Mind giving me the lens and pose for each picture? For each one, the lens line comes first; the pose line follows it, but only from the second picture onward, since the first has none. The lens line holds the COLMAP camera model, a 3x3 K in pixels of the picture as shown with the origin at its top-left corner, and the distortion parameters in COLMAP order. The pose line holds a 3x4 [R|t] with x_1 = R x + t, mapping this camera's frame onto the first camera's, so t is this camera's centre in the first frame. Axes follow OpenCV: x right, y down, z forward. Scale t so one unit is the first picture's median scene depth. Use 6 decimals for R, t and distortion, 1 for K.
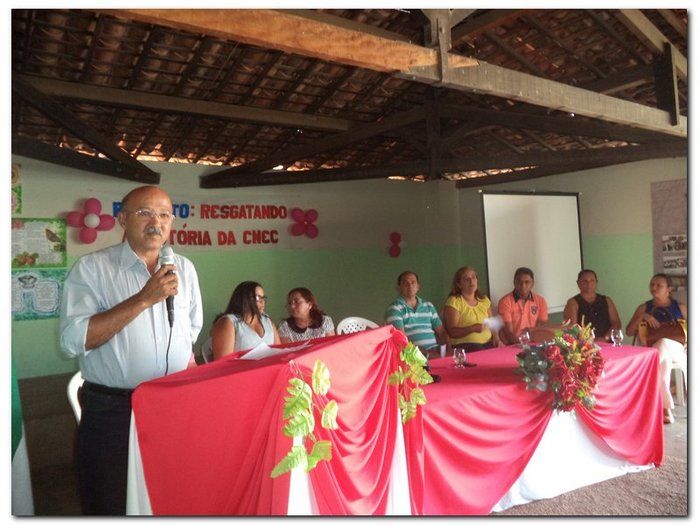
lens RADIAL K [[544.1, 0, 346.8], [0, 544.1, 254.7], [0, 0, 1]] dist [-0.034705, 0.008332]
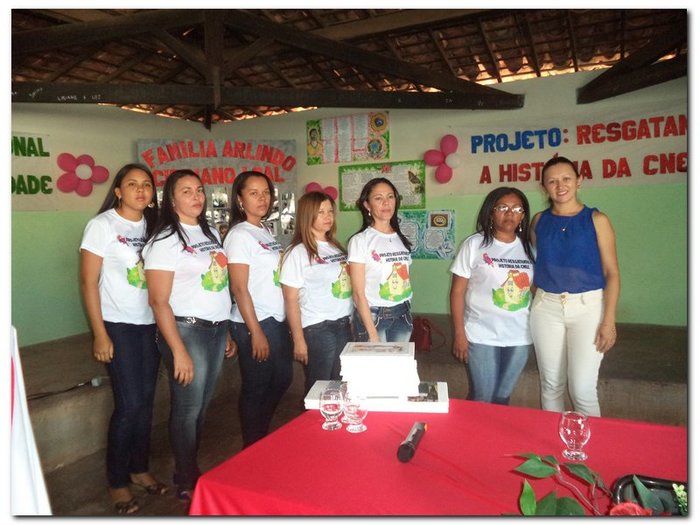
lens RADIAL K [[544.1, 0, 348.3], [0, 544.1, 258.9], [0, 0, 1]] dist [-0.034705, 0.008332]
pose [[0.478848, 0.083981, -0.873872, 0.262875], [0.030718, 0.993202, 0.112281, -0.001825], [0.877360, -0.080609, 0.473013, 0.349605]]
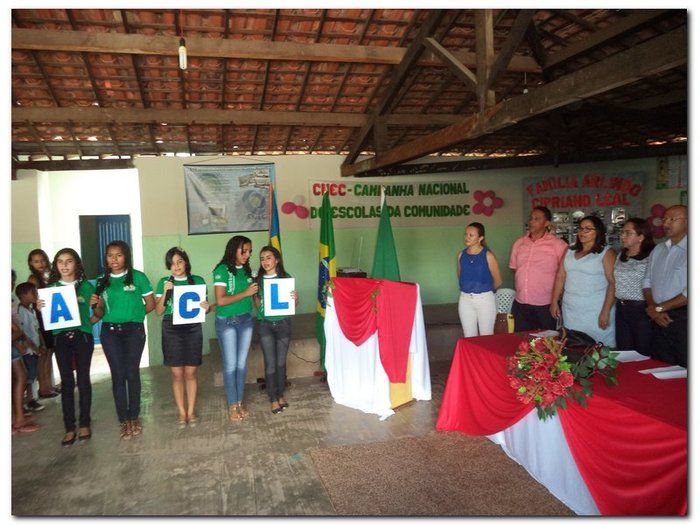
lens RADIAL K [[544.1, 0, 345.8], [0, 544.1, 249.8], [0, 0, 1]] dist [-0.034705, 0.008332]
pose [[-0.305688, 0.092322, -0.947645, 0.725872], [0.050039, 0.995470, 0.080840, -0.060675], [0.950816, -0.022707, -0.308923, 0.472263]]
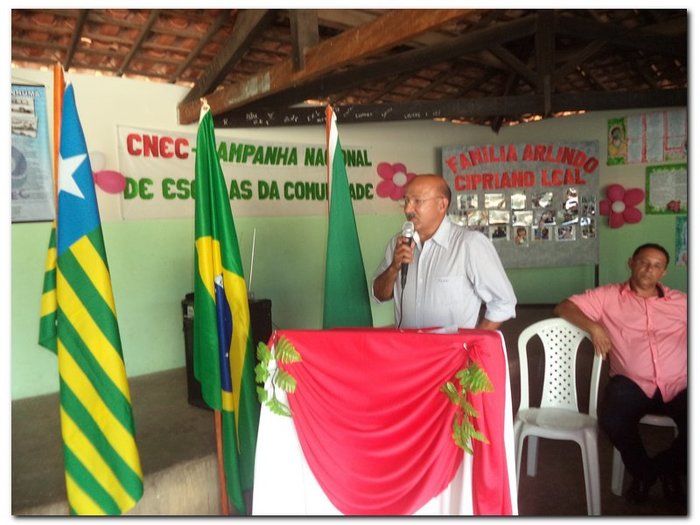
lens RADIAL K [[544.1, 0, 348.9], [0, 544.1, 256.0], [0, 0, 1]] dist [-0.034705, 0.008332]
pose [[0.105008, 0.097736, -0.989657, 0.248100], [0.042317, 0.993818, 0.102637, -0.022138], [0.993571, -0.052657, 0.100223, 0.214224]]
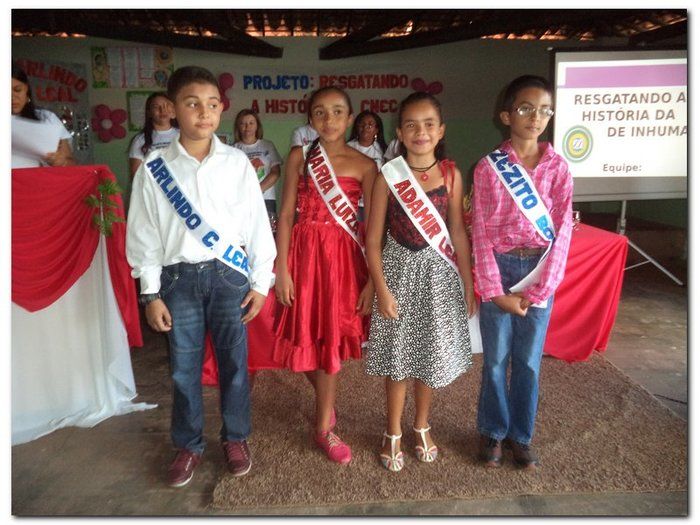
lens RADIAL K [[544.1, 0, 345.8], [0, 544.1, 258.5], [0, 0, 1]] dist [-0.034705, 0.008332]
pose [[0.861283, 0.131550, -0.490801, 0.366240], [-0.016537, 0.972651, 0.231680, 0.011829], [0.507856, -0.191426, 0.839904, 0.044152]]
